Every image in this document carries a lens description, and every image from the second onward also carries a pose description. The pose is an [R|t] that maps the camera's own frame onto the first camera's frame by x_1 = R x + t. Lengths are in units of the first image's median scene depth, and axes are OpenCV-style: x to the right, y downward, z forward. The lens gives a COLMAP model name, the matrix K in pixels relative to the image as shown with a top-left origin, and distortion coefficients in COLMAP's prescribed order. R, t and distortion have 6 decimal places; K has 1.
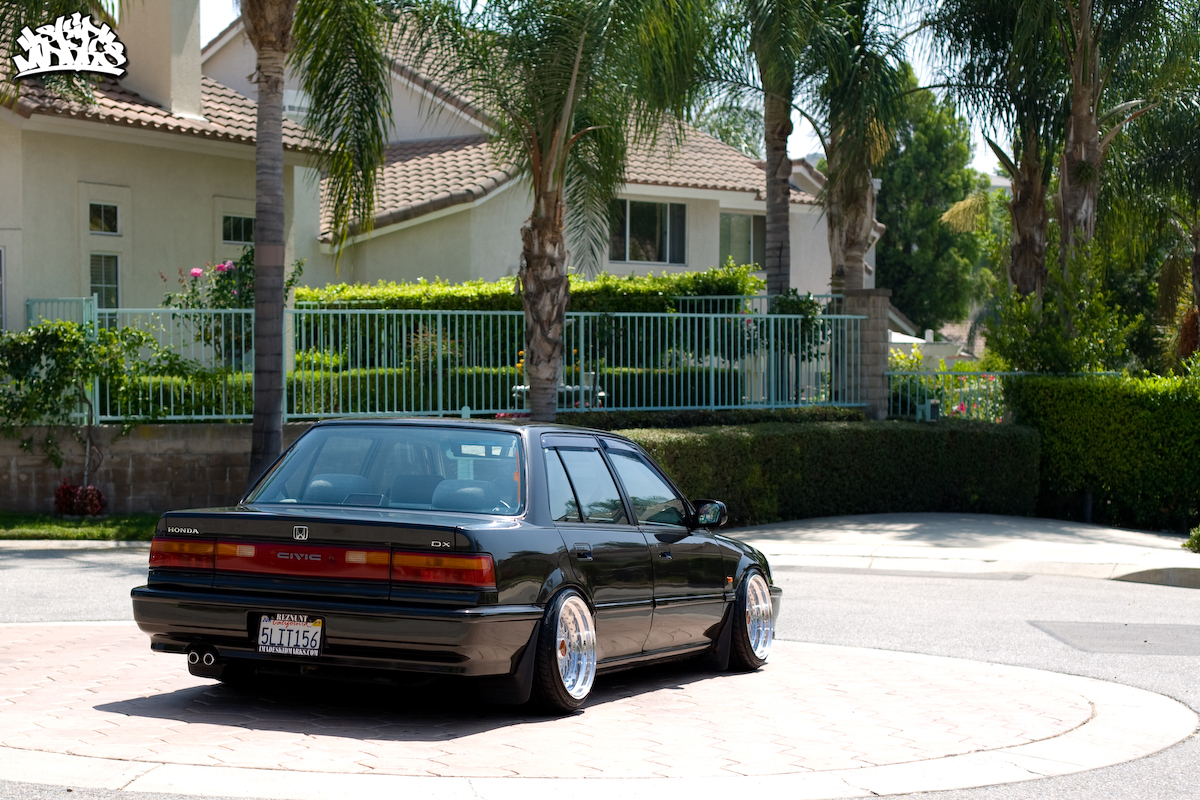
lens RADIAL K [[2804.1, 0, 680.3], [0, 2804.1, 399.9], [0, 0, 1]] dist [-0.058457, 0.092458]
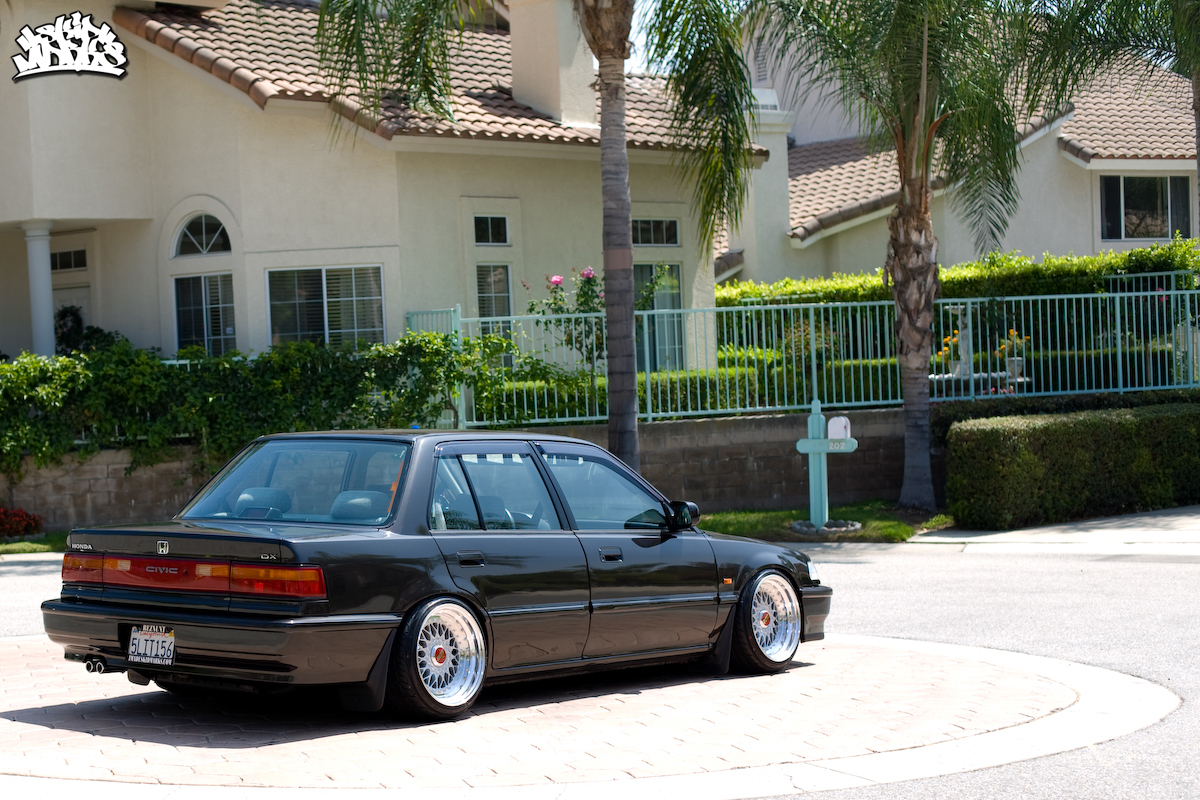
lens RADIAL K [[2804.1, 0, 680.3], [0, 2804.1, 399.9], [0, 0, 1]] dist [-0.058457, 0.092458]
pose [[0.943274, -0.034256, -0.330243, 0.201313], [0.036777, 0.999323, 0.001389, -0.000859], [0.329972, -0.013455, 0.943895, 0.041563]]
